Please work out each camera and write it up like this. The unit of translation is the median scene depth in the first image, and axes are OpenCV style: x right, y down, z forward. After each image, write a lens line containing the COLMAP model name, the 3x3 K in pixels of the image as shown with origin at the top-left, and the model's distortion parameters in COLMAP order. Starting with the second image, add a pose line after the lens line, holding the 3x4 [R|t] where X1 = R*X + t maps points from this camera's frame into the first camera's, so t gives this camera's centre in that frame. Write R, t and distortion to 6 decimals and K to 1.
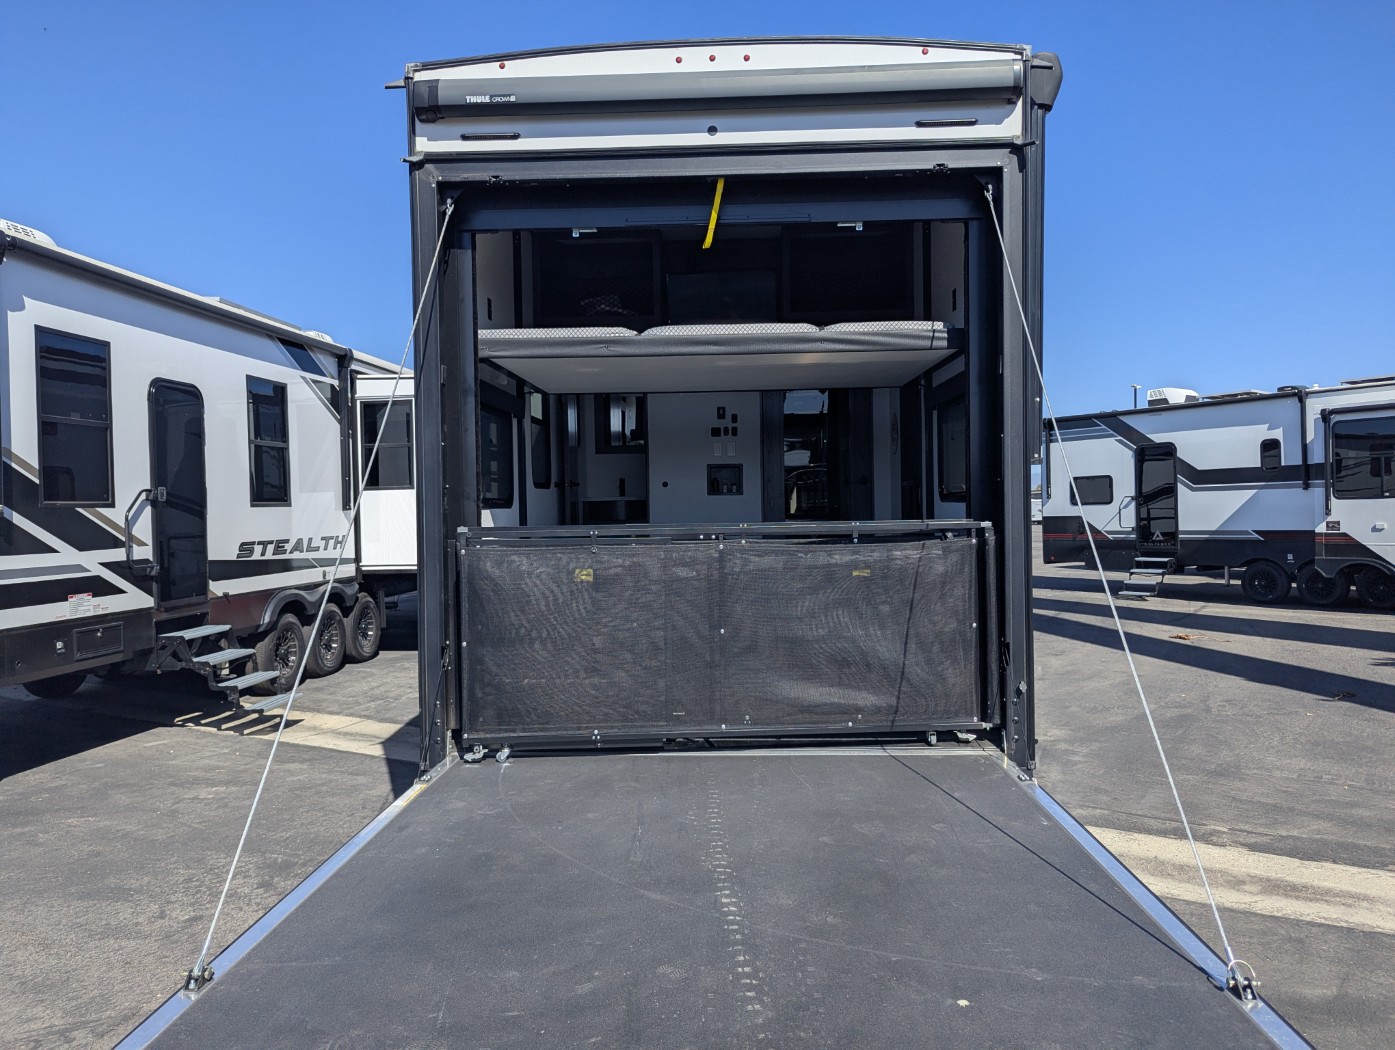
lens RADIAL K [[988.9, 0, 701.1], [0, 988.9, 521.9], [0, 0, 1]] dist [0.037863, -0.031798]
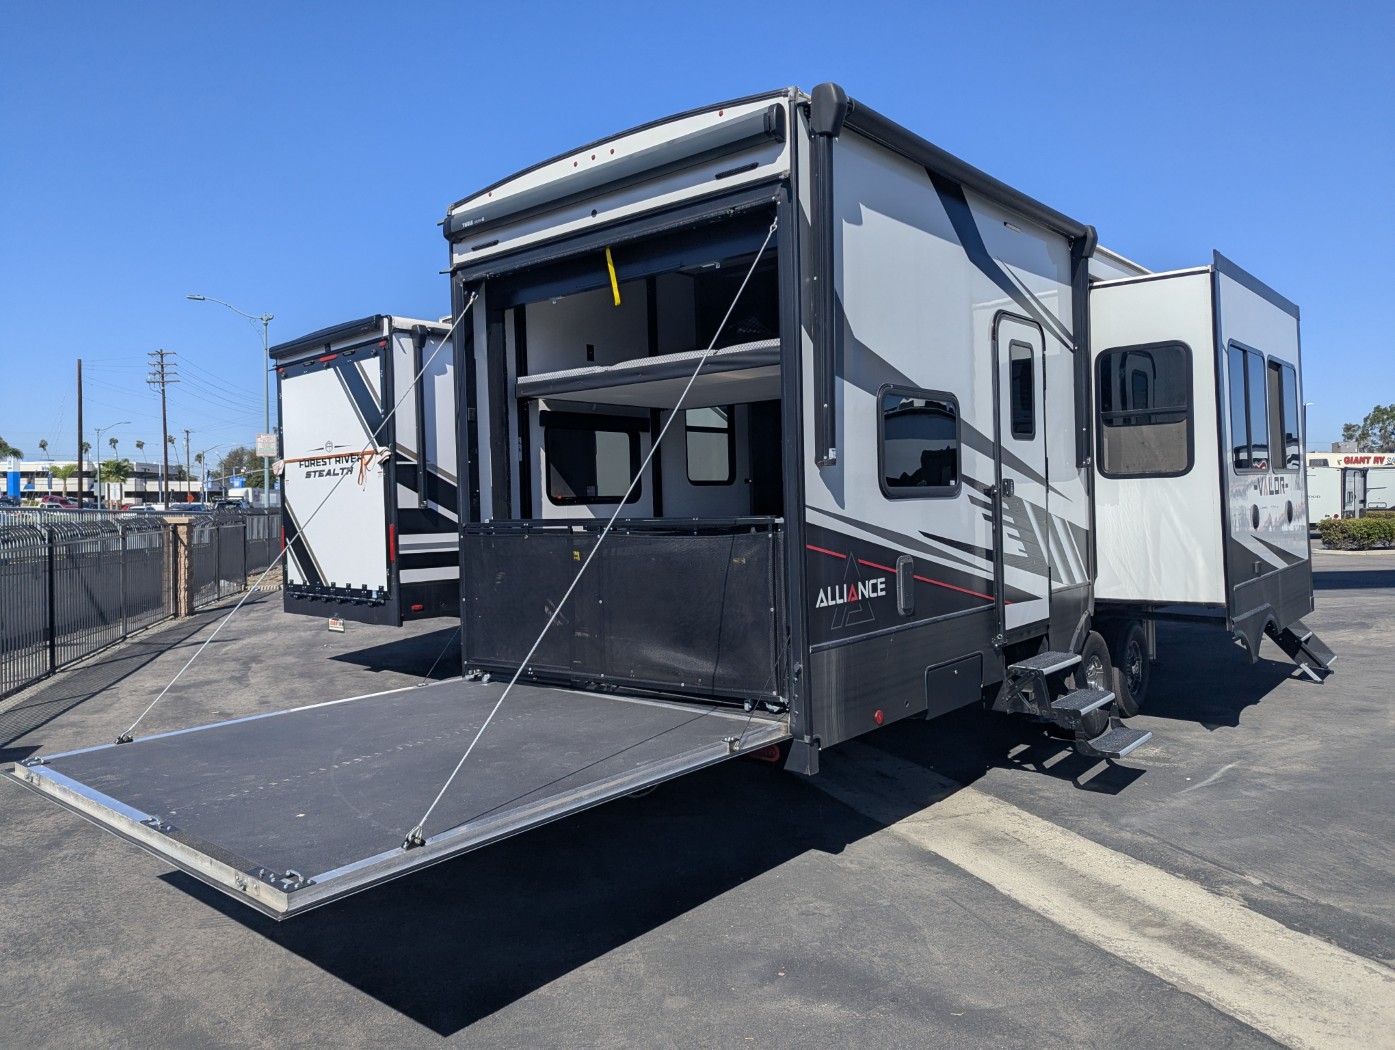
lens RADIAL K [[988.9, 0, 687.7], [0, 988.9, 524.5], [0, 0, 1]] dist [0.037863, -0.031798]
pose [[0.783510, 0.010882, -0.621284, 0.888490], [0.000303, 0.999840, 0.017896, -0.012680], [0.621379, -0.014210, 0.783381, 0.058709]]
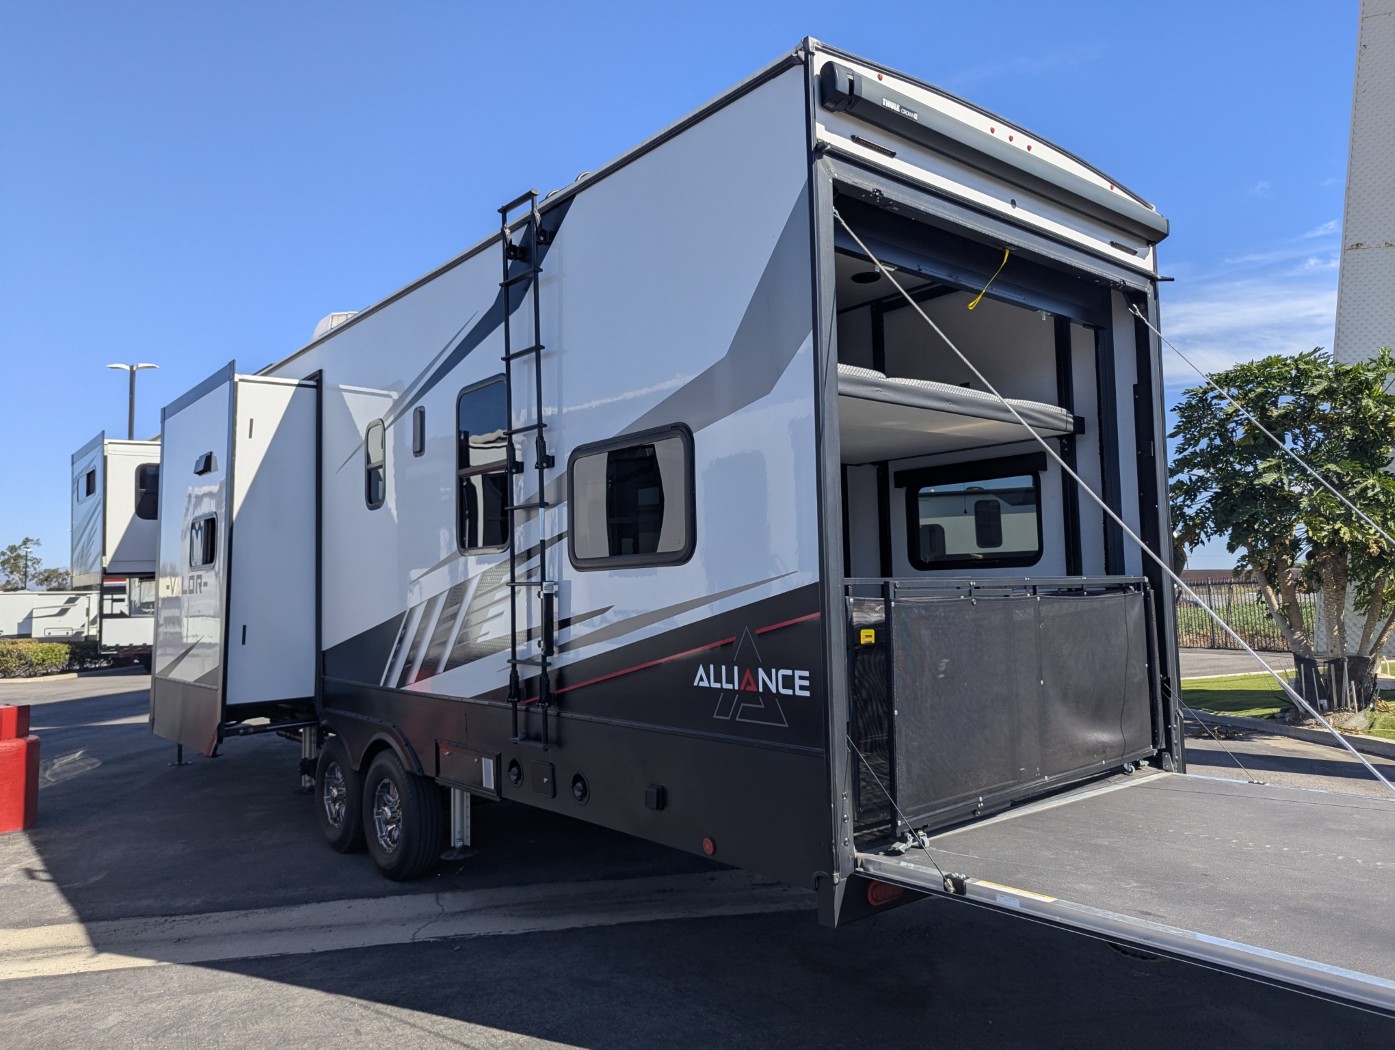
lens RADIAL K [[988.9, 0, 699.0], [0, 988.9, 520.0], [0, 0, 1]] dist [0.037863, -0.031798]
pose [[0.746729, 0.048854, 0.663332, -0.900688], [0.024470, 0.994606, -0.100797, 0.038503], [-0.664678, 0.091500, 0.741505, 0.456241]]
